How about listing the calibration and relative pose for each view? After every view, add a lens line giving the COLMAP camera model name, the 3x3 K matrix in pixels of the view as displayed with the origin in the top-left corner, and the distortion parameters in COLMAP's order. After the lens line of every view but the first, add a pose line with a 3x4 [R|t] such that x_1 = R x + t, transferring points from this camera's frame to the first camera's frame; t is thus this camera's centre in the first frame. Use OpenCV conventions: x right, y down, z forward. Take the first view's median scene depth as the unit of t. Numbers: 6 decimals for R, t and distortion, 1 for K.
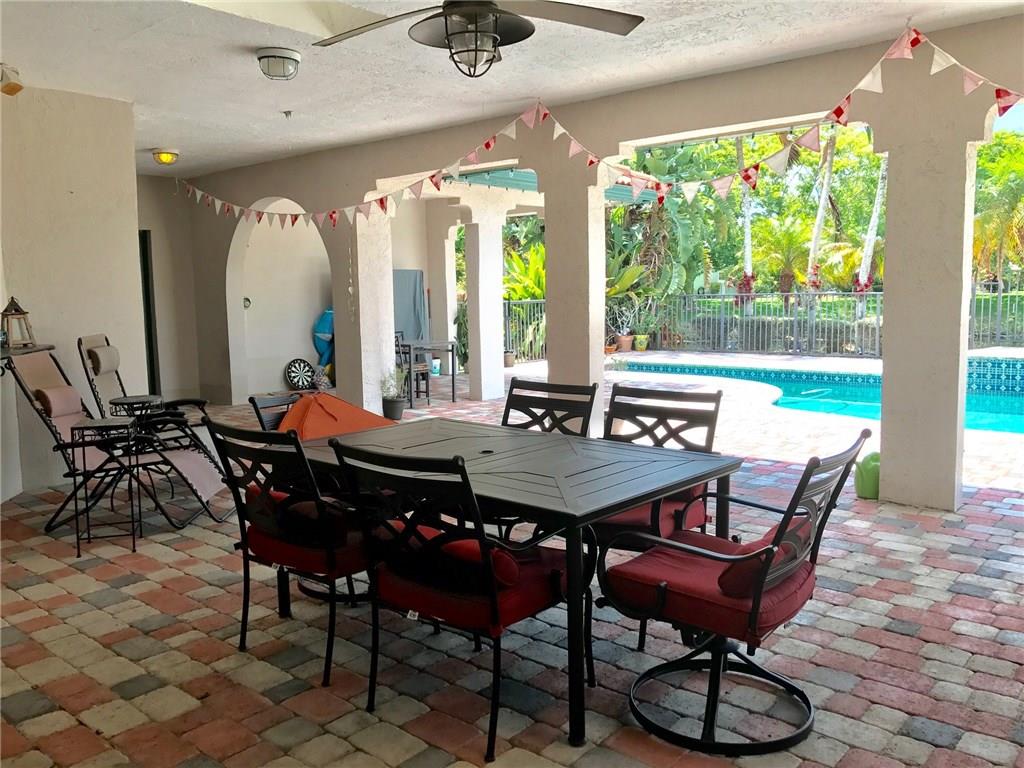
lens RADIAL K [[844.6, 0, 512.0], [0, 844.6, 384.0], [0, 0, 1]] dist [0.002898, -0.005319]
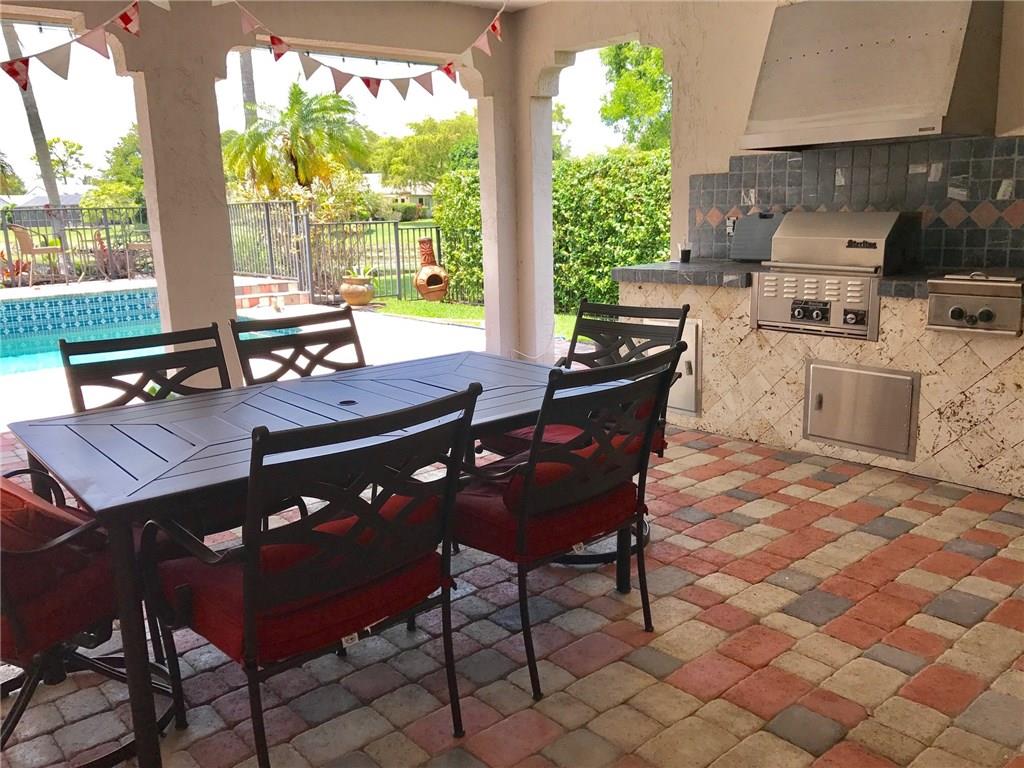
lens RADIAL K [[829.0, 0, 512.0], [0, 829.0, 384.0], [0, 0, 1]] dist [0.036391, -0.004490]
pose [[0.151356, -0.191677, 0.969717, -0.659548], [0.144914, 0.974722, 0.170048, -0.039253], [-0.977799, 0.114788, 0.175307, 0.620347]]
